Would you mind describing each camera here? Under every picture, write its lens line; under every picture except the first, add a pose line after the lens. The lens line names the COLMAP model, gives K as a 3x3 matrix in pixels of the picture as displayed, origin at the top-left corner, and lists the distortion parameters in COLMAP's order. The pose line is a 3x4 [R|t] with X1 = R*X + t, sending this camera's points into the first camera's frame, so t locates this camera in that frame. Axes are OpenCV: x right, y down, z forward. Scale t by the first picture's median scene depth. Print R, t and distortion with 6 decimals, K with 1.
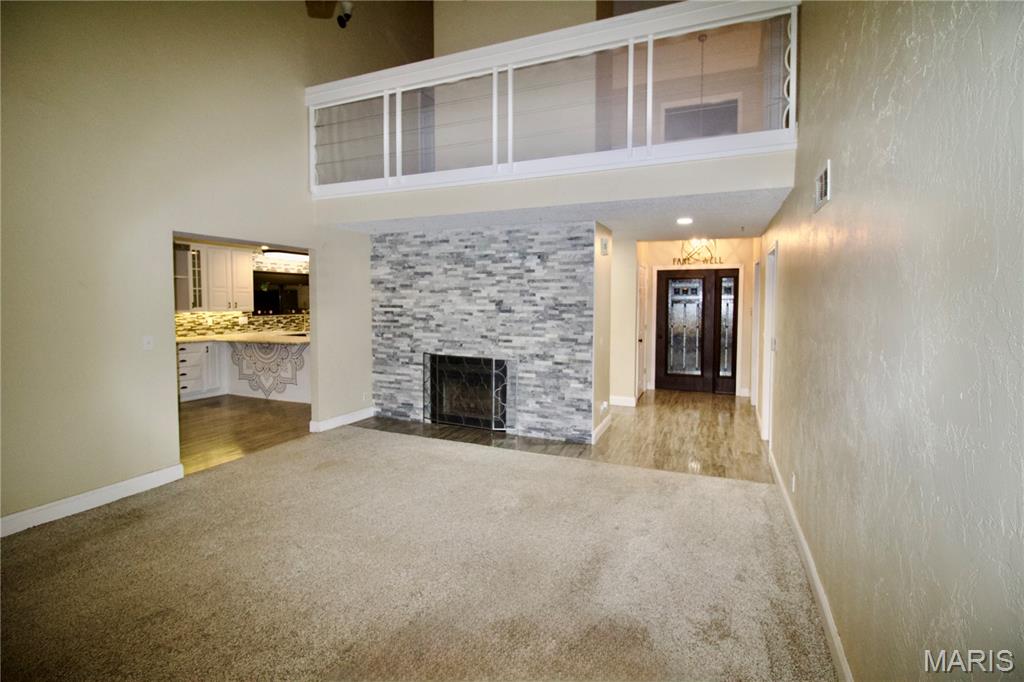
lens RADIAL K [[469.6, 0, 511.7], [0, 469.6, 327.6], [0, 0, 1]] dist [0.000575, 0.000020]
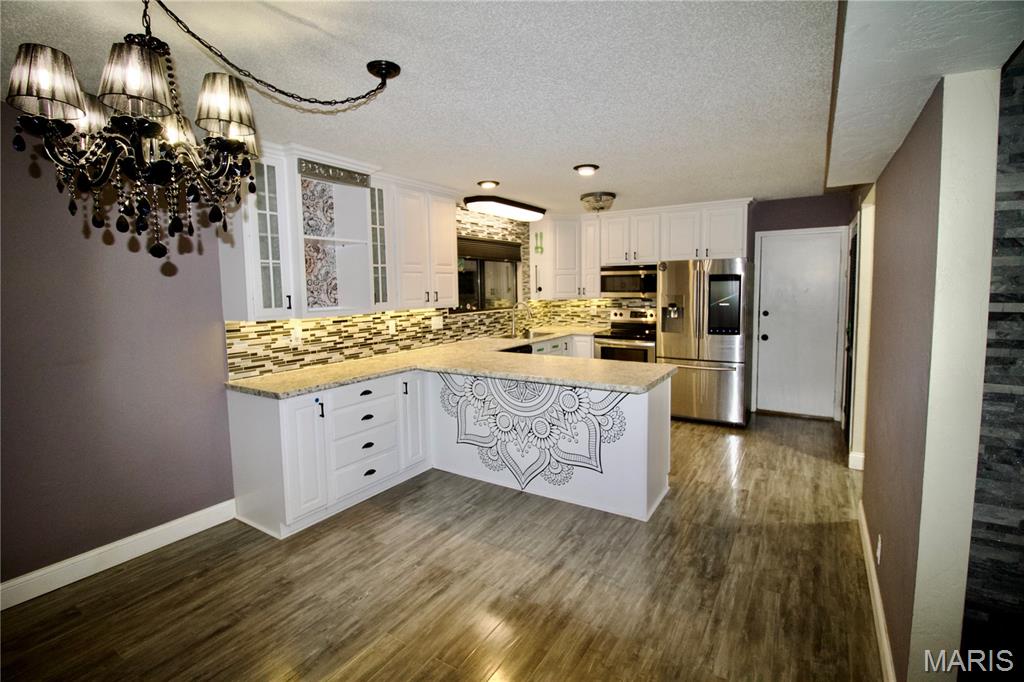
lens RADIAL K [[469.6, 0, 511.7], [0, 469.6, 327.6], [0, 0, 1]] dist [0.000575, 0.000020]
pose [[0.987128, -0.003707, -0.159887, -0.420238], [0.008823, 0.999471, 0.031300, -0.028375], [0.159687, -0.032308, 0.986639, 0.488363]]
